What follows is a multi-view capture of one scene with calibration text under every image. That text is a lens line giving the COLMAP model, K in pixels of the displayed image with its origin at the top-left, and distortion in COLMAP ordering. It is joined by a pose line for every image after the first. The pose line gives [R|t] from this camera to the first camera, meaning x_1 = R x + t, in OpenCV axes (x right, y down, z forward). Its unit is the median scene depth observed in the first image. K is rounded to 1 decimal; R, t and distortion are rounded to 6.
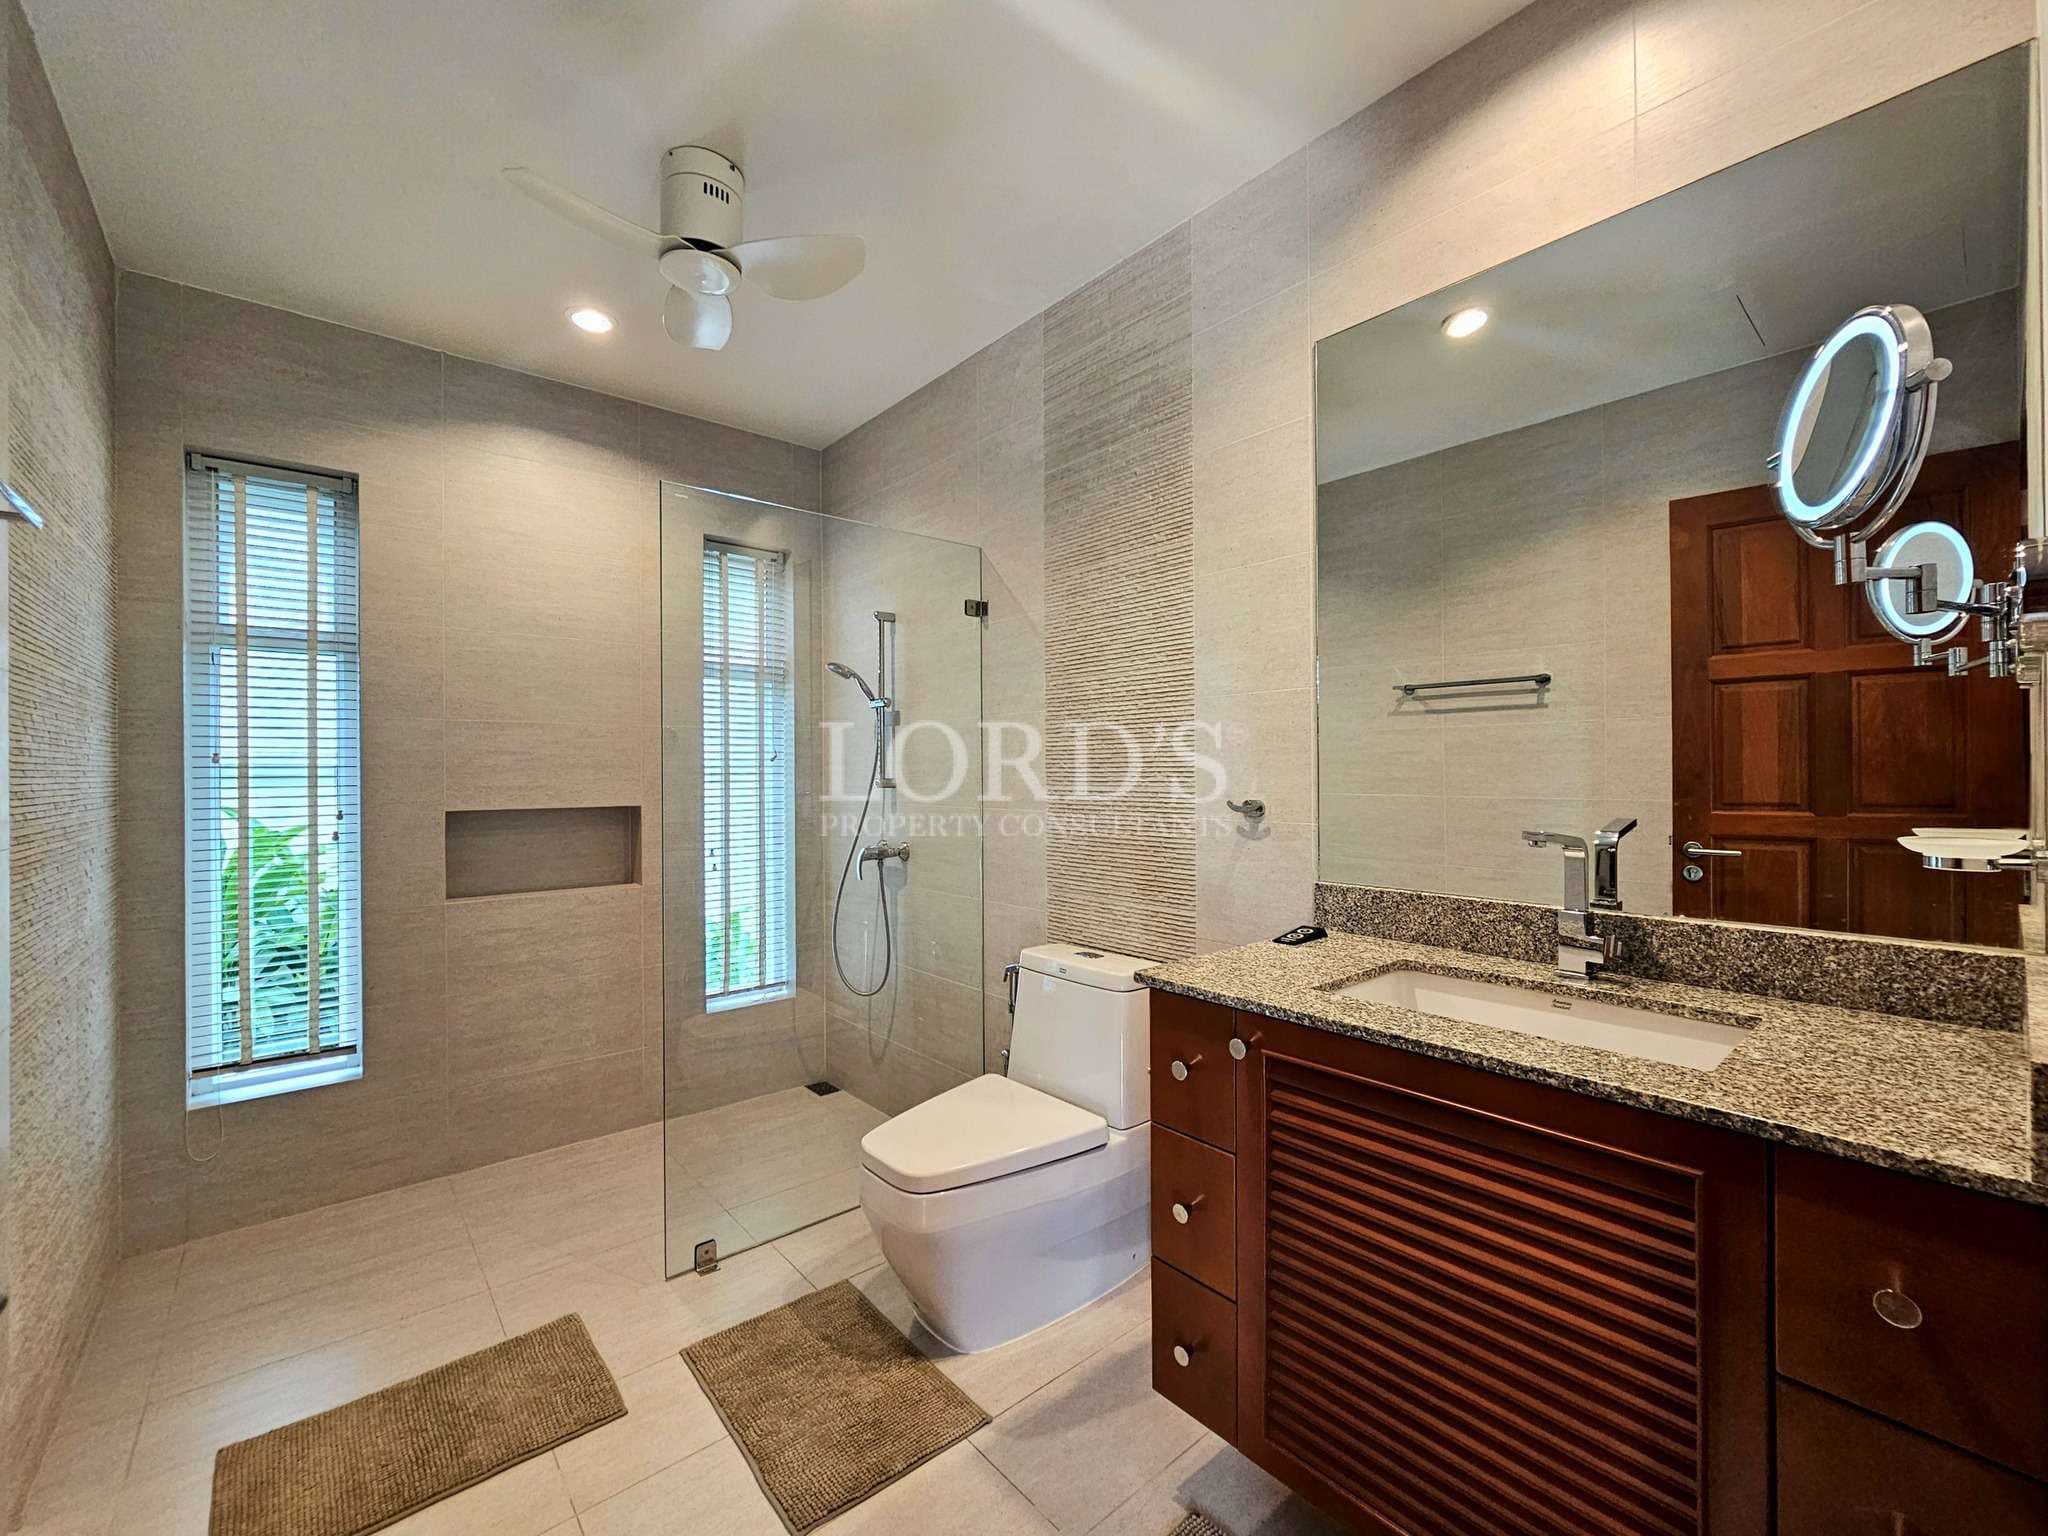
lens RADIAL K [[840.0, 0, 1024.0], [0, 840.0, 768.0], [0, 0, 1]] dist [-0.001774, -0.000292]
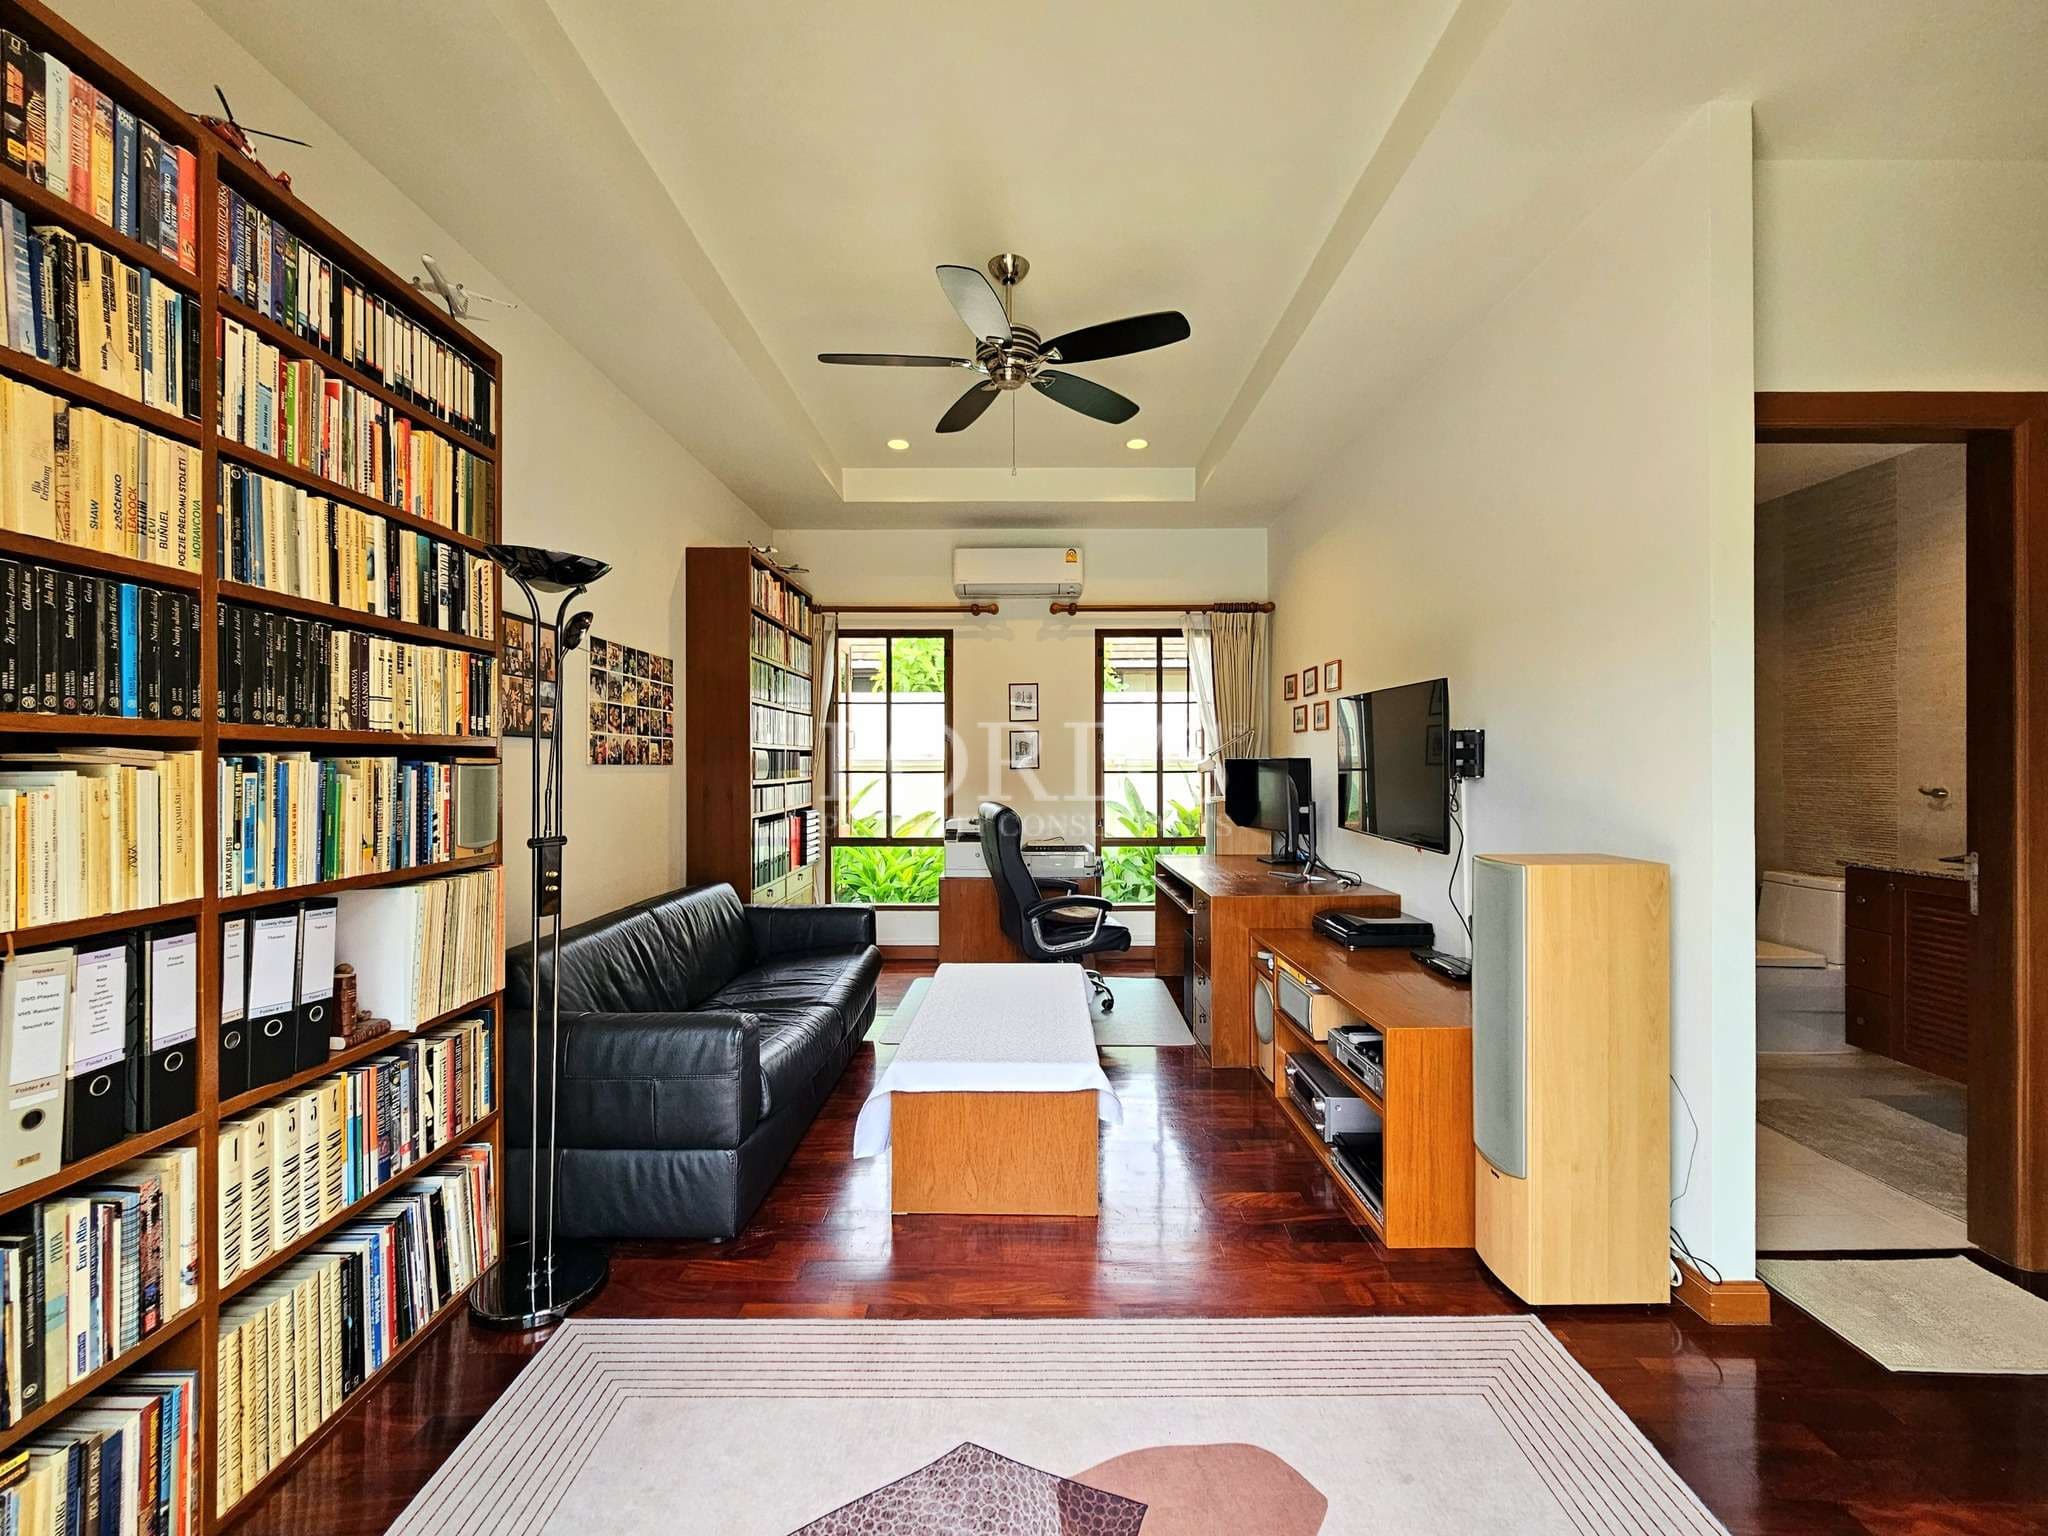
lens RADIAL K [[840.0, 0, 1024.0], [0, 840.0, 768.0], [0, 0, 1]] dist [-0.001774, -0.000292]
pose [[0.752820, -0.000750, -0.658226, -0.017366], [-0.000020, 0.999999, -0.001163, -0.002363], [0.658227, 0.000889, 0.752819, -1.303202]]
